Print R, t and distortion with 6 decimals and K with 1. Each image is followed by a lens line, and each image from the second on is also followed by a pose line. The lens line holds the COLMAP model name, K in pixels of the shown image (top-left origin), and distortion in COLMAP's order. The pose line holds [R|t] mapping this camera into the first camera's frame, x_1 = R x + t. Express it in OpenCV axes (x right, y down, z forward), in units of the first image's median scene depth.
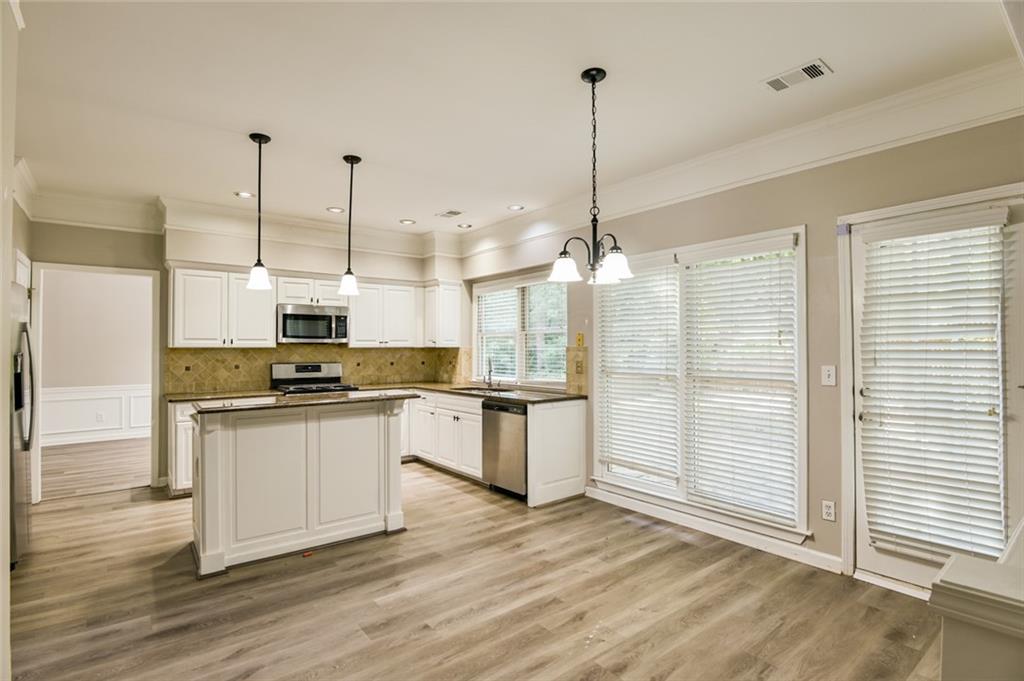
lens RADIAL K [[502.3, 0, 512.0], [0, 502.3, 340.5], [0, 0, 1]] dist [-0.018891, -0.000640]
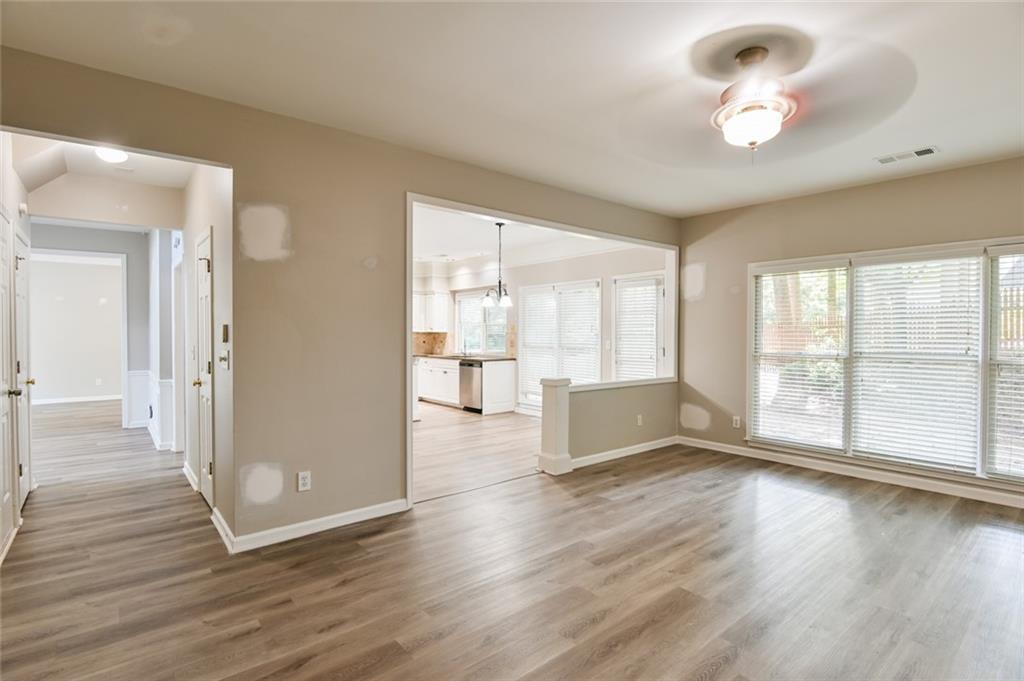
lens RADIAL K [[502.3, 0, 512.0], [0, 502.3, 340.5], [0, 0, 1]] dist [-0.018891, -0.000640]
pose [[0.999741, 0.004622, 0.022304, 0.089311], [-0.005221, 0.999626, 0.026854, -0.006094], [-0.022171, -0.026964, 0.999391, -0.813151]]
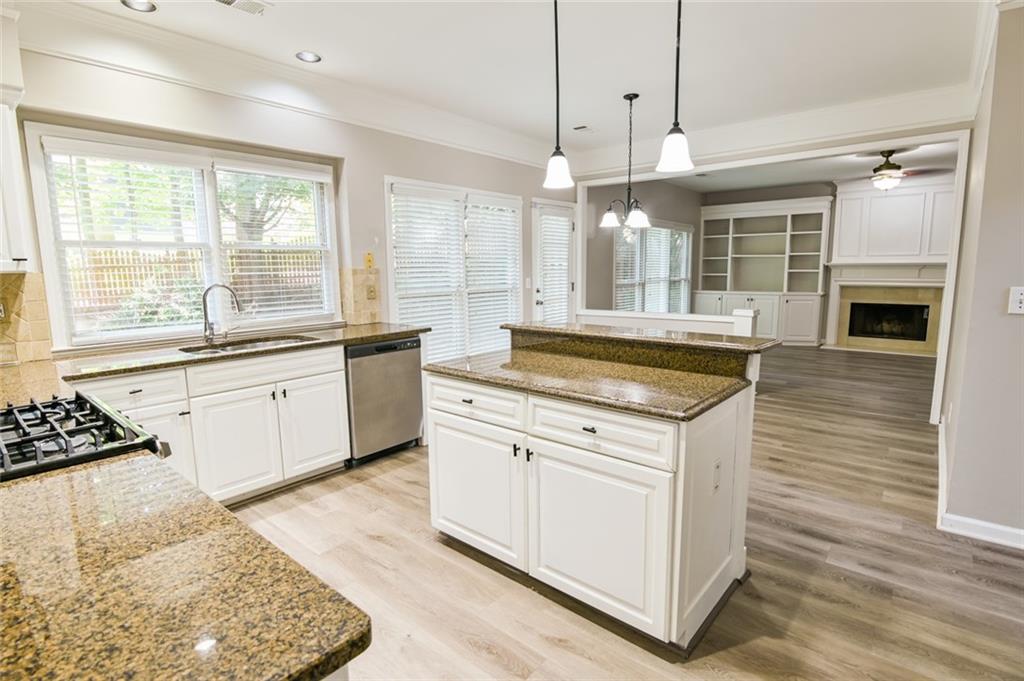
lens RADIAL K [[502.3, 0, 512.0], [0, 502.3, 340.5], [0, 0, 1]] dist [-0.018891, -0.000640]
pose [[-0.201089, -0.132256, 0.970604, -0.751706], [-0.000433, 0.990856, 0.134926, 0.017842], [-0.979573, 0.026712, -0.199307, 0.901489]]
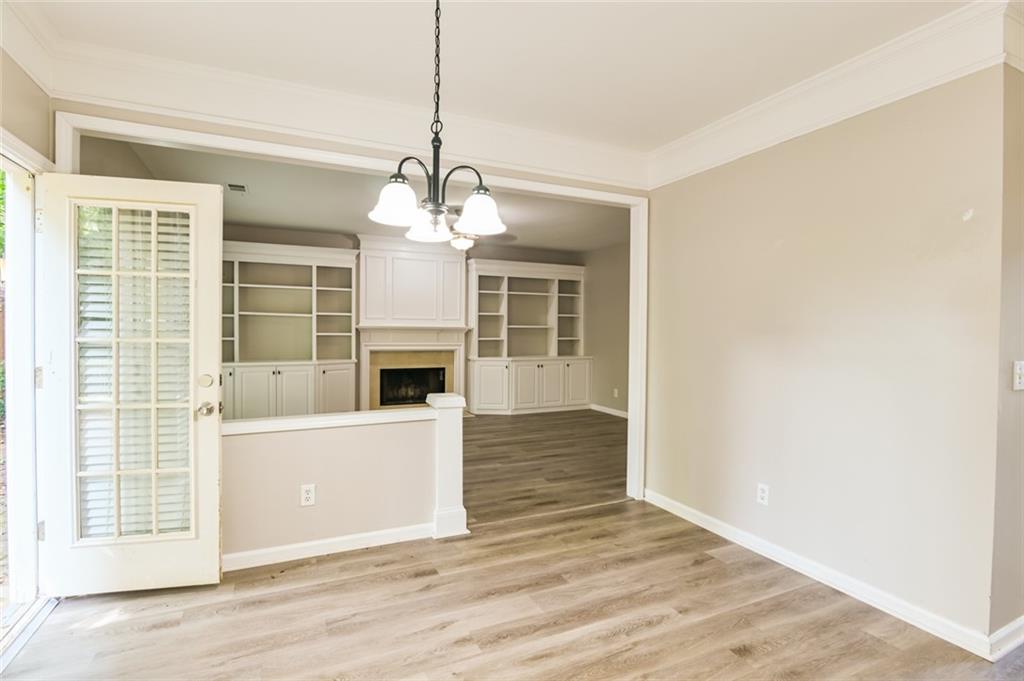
lens RADIAL K [[502.3, 0, 512.0], [0, 502.3, 340.5], [0, 0, 1]] dist [-0.018891, -0.000640]
pose [[-0.975287, -0.009556, 0.220735, -0.044737], [-0.007747, 0.999929, 0.009056, 0.012521], [-0.220806, 0.007122, -0.975292, 0.853270]]
